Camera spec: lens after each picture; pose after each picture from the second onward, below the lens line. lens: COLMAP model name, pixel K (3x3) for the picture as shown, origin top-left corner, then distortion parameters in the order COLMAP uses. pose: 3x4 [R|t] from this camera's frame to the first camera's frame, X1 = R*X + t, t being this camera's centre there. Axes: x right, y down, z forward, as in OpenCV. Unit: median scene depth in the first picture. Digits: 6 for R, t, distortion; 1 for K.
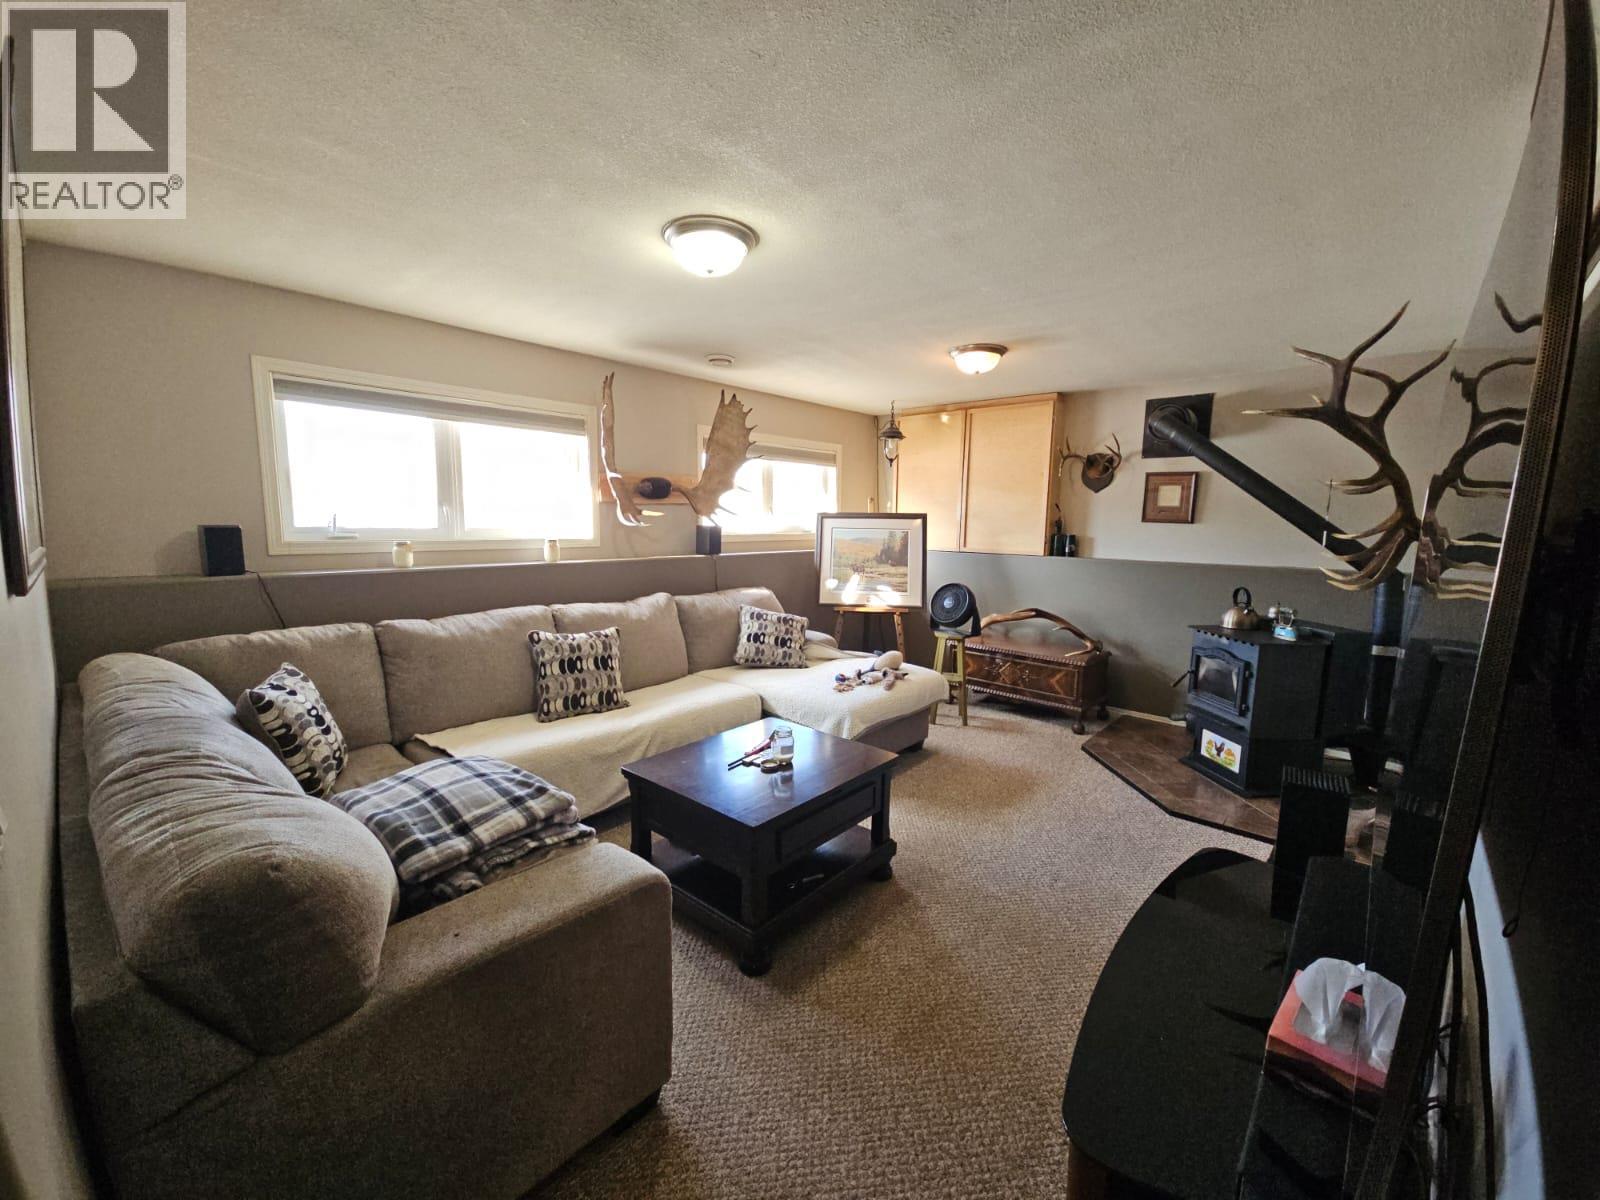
lens RADIAL K [[650.3, 0, 800.0], [0, 650.3, 600.0], [0, 0, 1]] dist [0.018143, -0.013662]
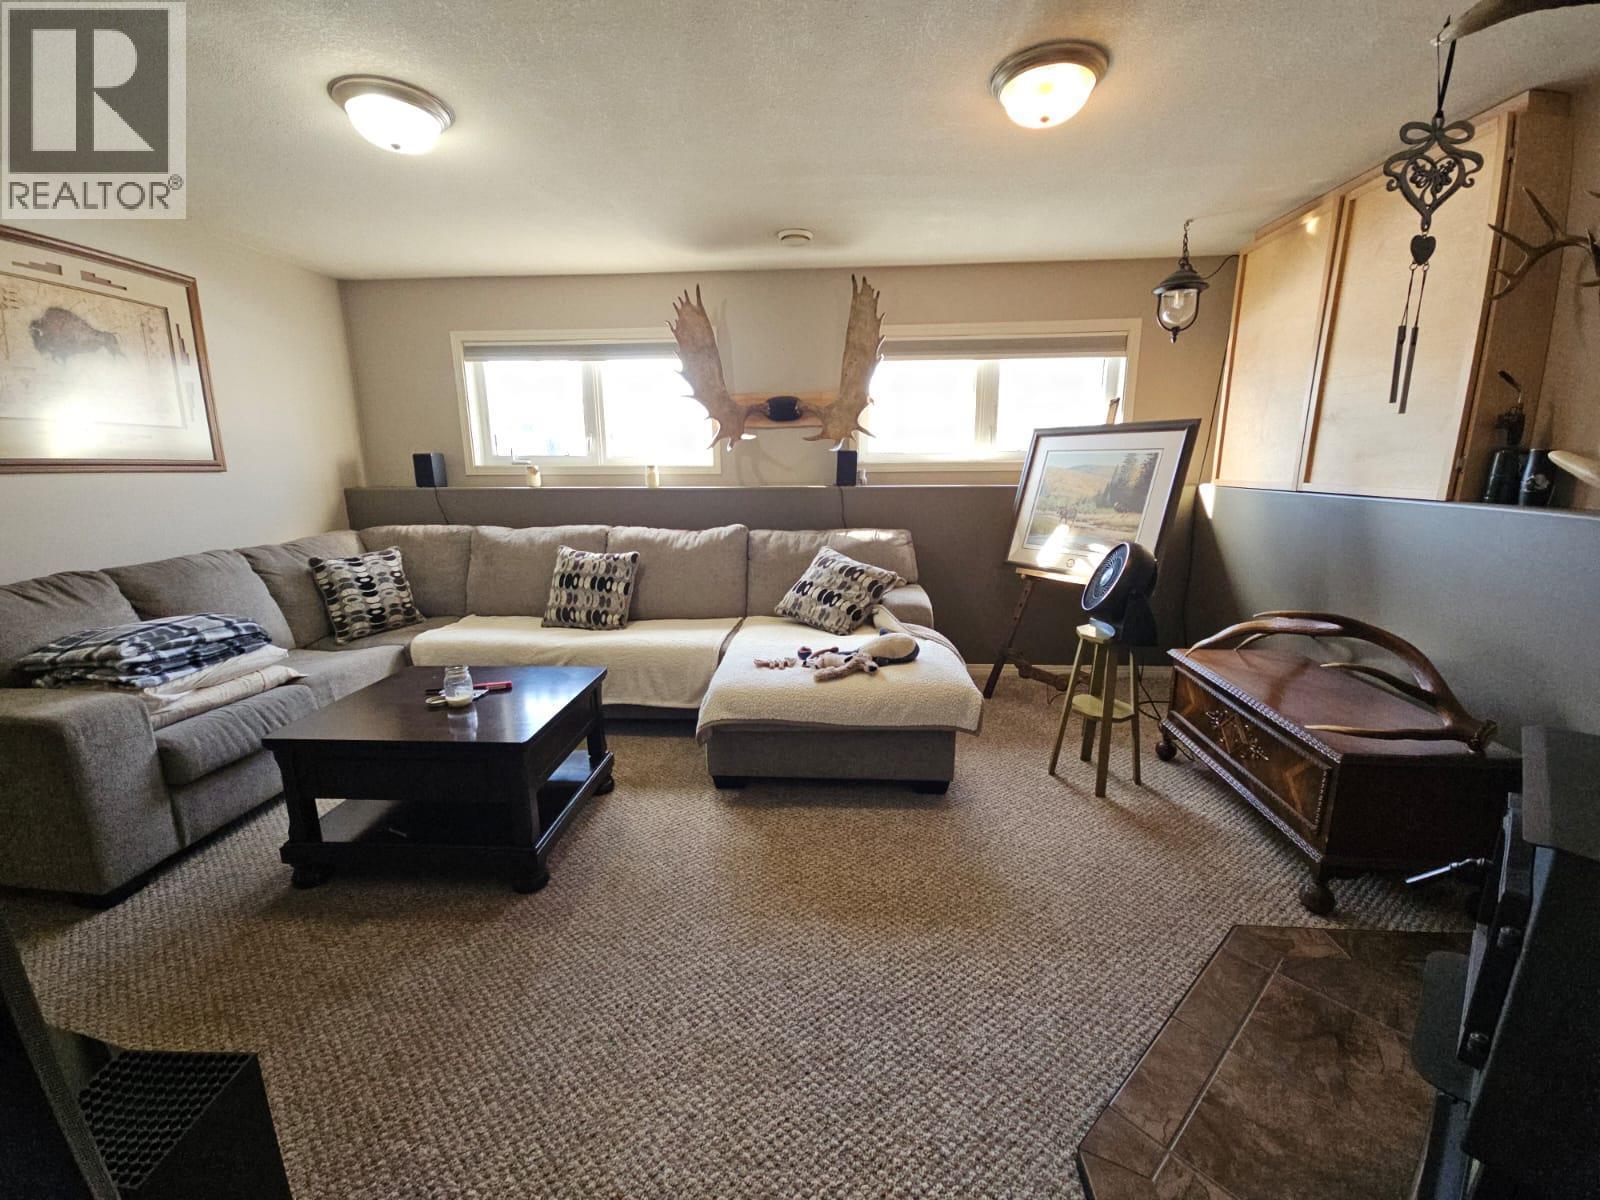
lens RADIAL K [[650.3, 0, 800.0], [0, 650.3, 600.0], [0, 0, 1]] dist [0.018143, -0.013662]
pose [[0.612426, 0.148092, -0.776533, 0.618349], [-0.085620, 0.988944, 0.121075, -0.026523], [0.785878, -0.007663, 0.618334, 0.544909]]
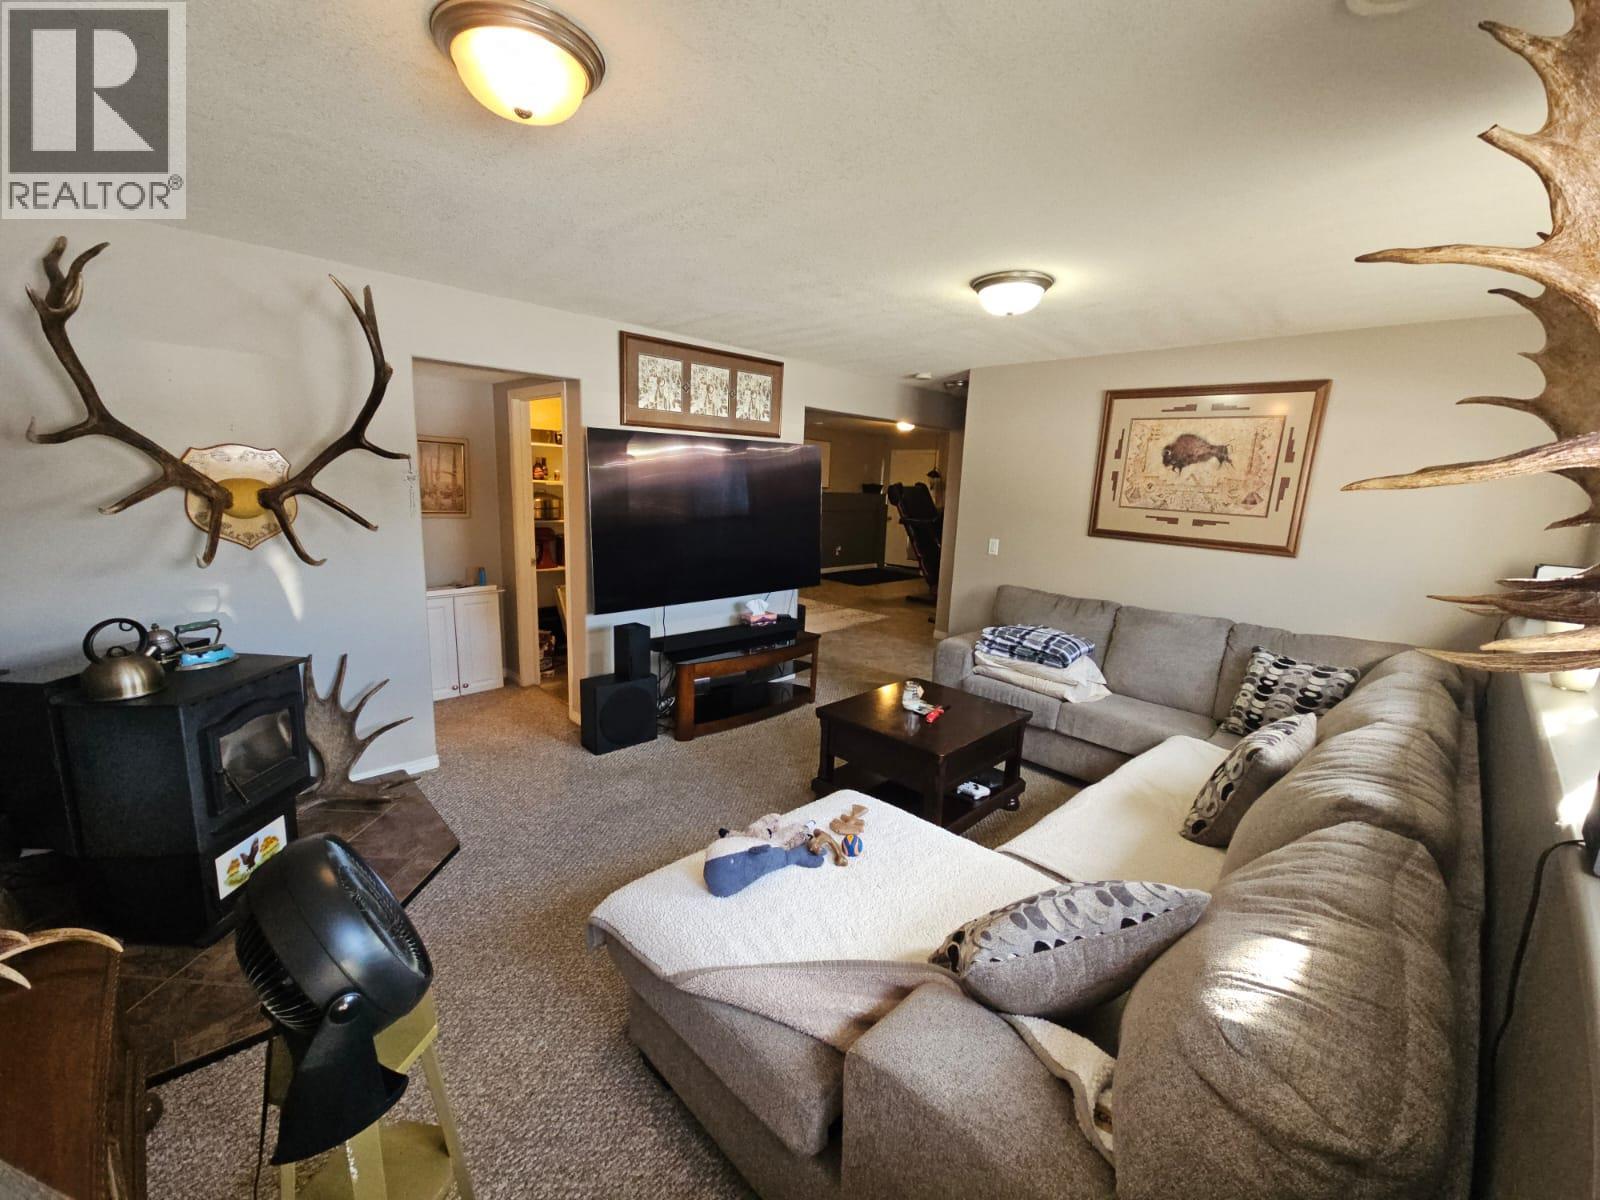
lens RADIAL K [[650.6, 0, 800.0], [0, 650.6, 600.0], [0, 0, 1]] dist [0.012781, -0.005622]
pose [[-0.996132, -0.064344, 0.059835, 0.075540], [-0.042836, 0.950203, 0.308675, -0.227069], [-0.076717, 0.304918, -0.949284, 1.453257]]
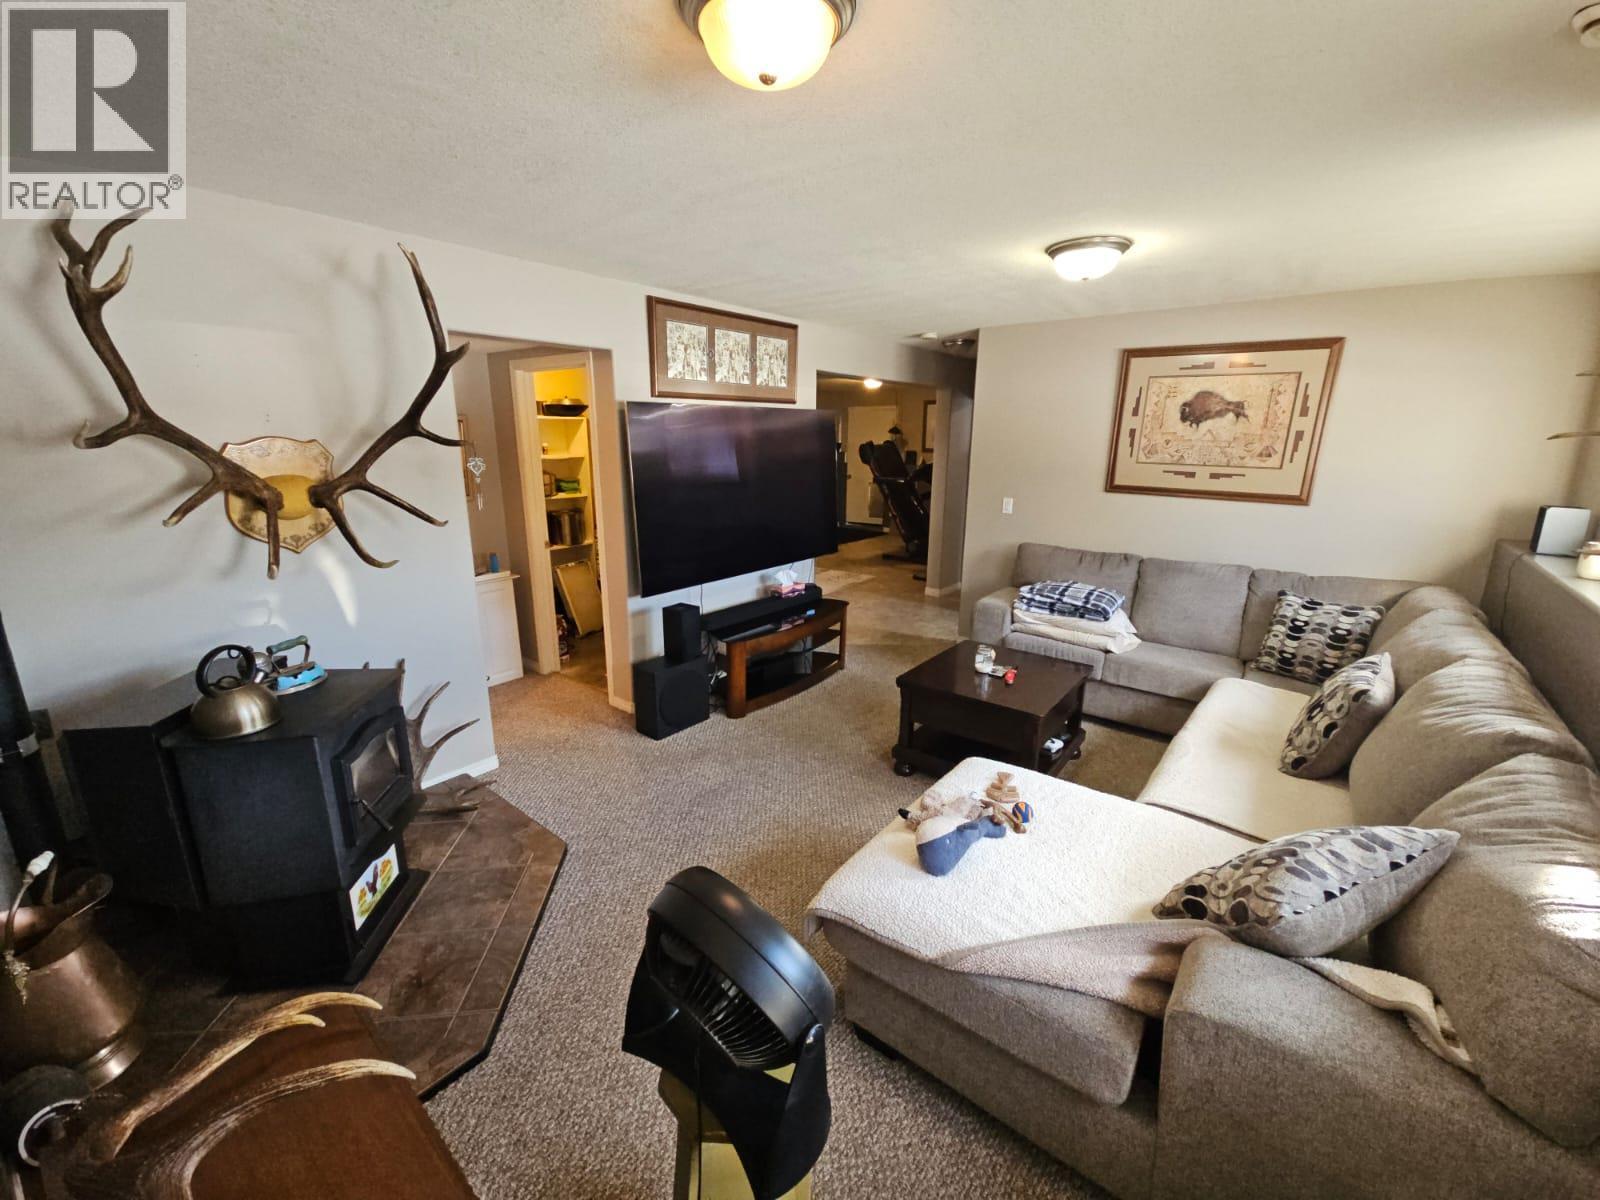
lens RADIAL K [[650.6, 0, 800.0], [0, 650.6, 600.0], [0, 0, 1]] dist [0.012781, -0.005622]
pose [[-0.998402, -0.005875, -0.056206, 0.271874], [-0.026093, 0.930141, 0.366275, -0.240845], [0.050128, 0.367157, -0.928807, 1.446052]]
